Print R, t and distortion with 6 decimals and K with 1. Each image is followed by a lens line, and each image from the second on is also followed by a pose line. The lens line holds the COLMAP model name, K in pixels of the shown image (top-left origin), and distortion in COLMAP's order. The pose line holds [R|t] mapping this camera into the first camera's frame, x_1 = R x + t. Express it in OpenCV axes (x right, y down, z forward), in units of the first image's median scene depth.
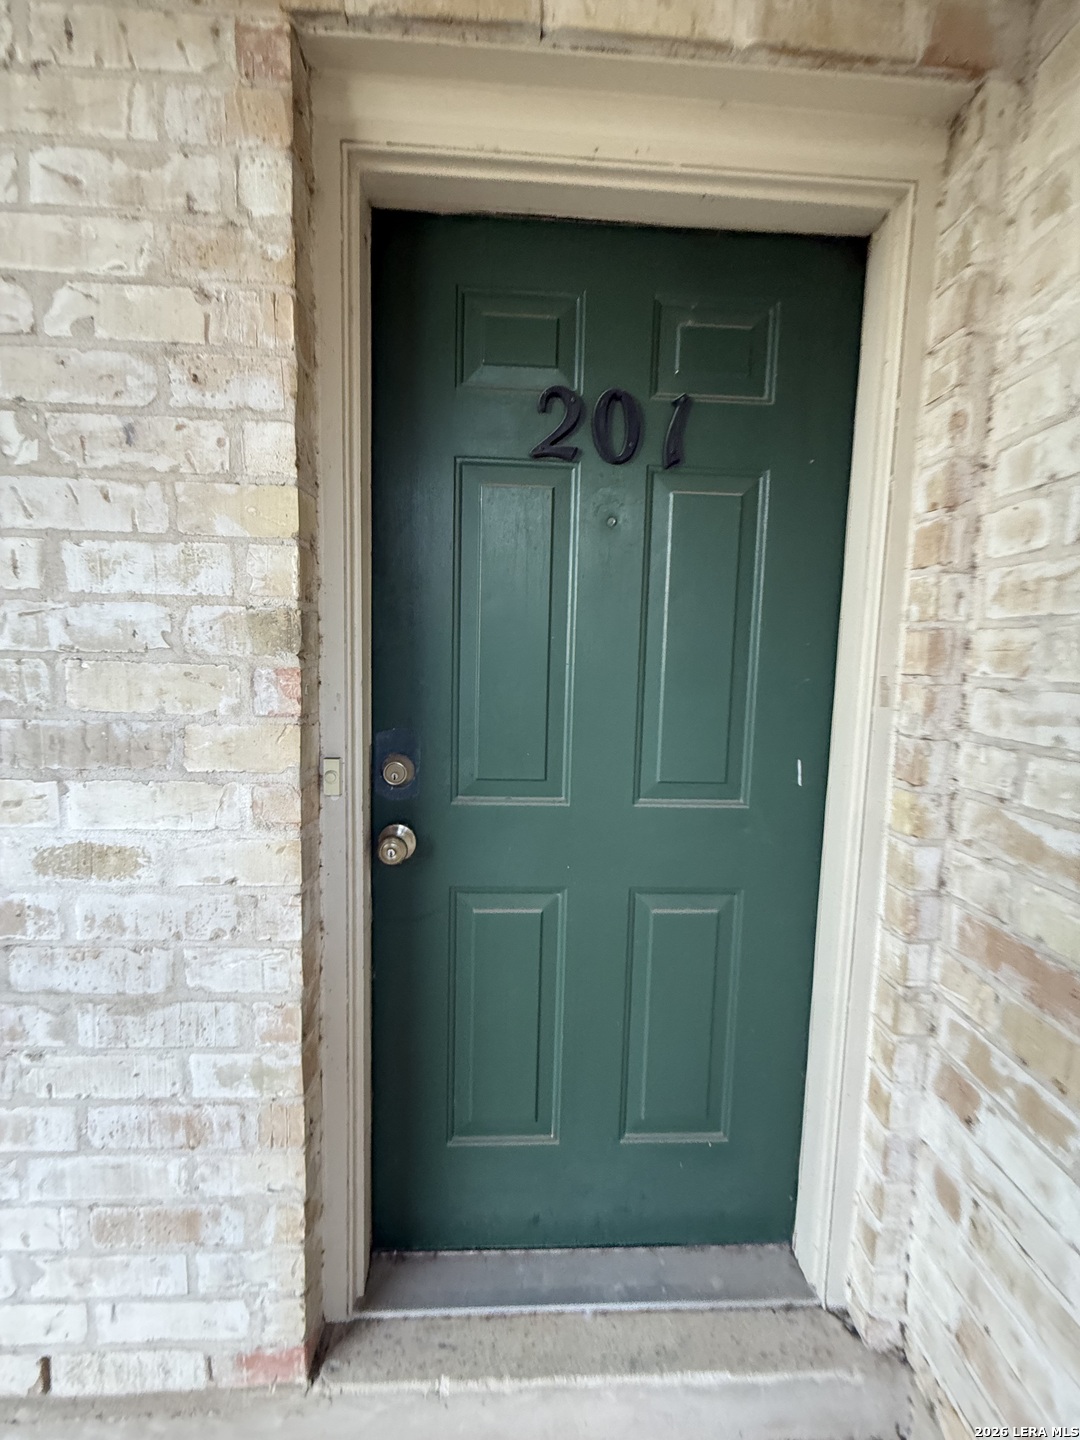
lens RADIAL K [[573.8, 0, 542.6], [0, 573.8, 717.7], [0, 0, 1]] dist [-0.002754, 0.000502]
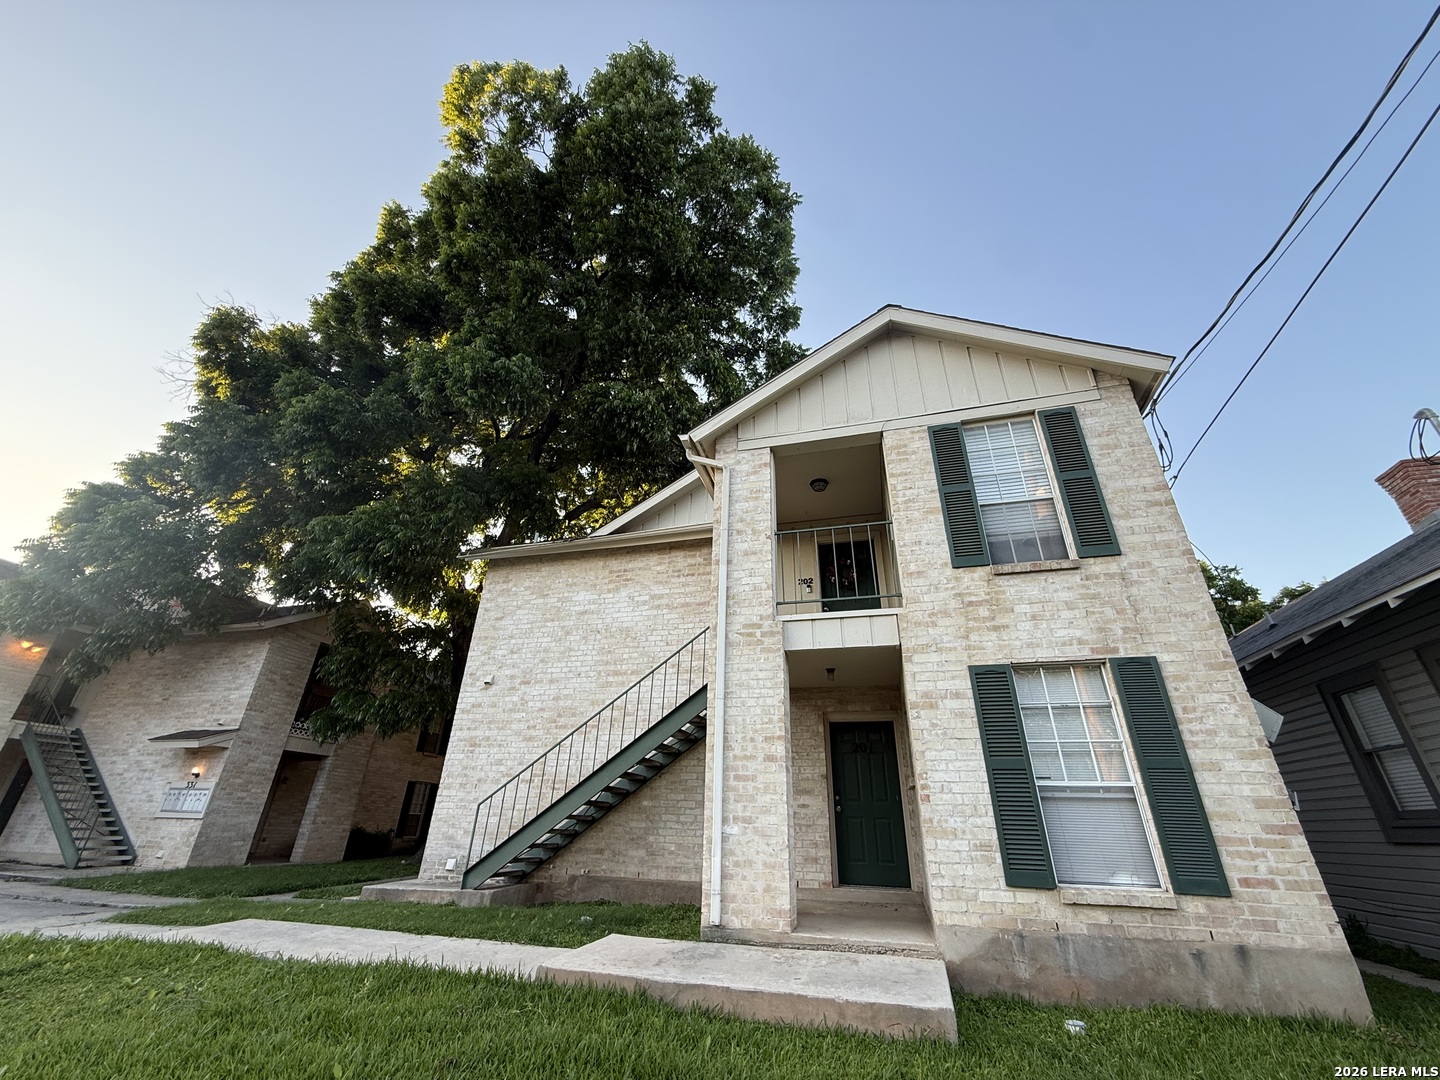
lens RADIAL K [[573.8, 0, 718.7], [0, 573.8, 540.4], [0, 0, 1]] dist [-0.002754, 0.000502]
pose [[0.955800, -0.136321, -0.260506, 0.749704], [-0.027523, 0.840645, -0.540887, 1.548357], [0.292728, 0.524150, 0.799736, -8.118815]]
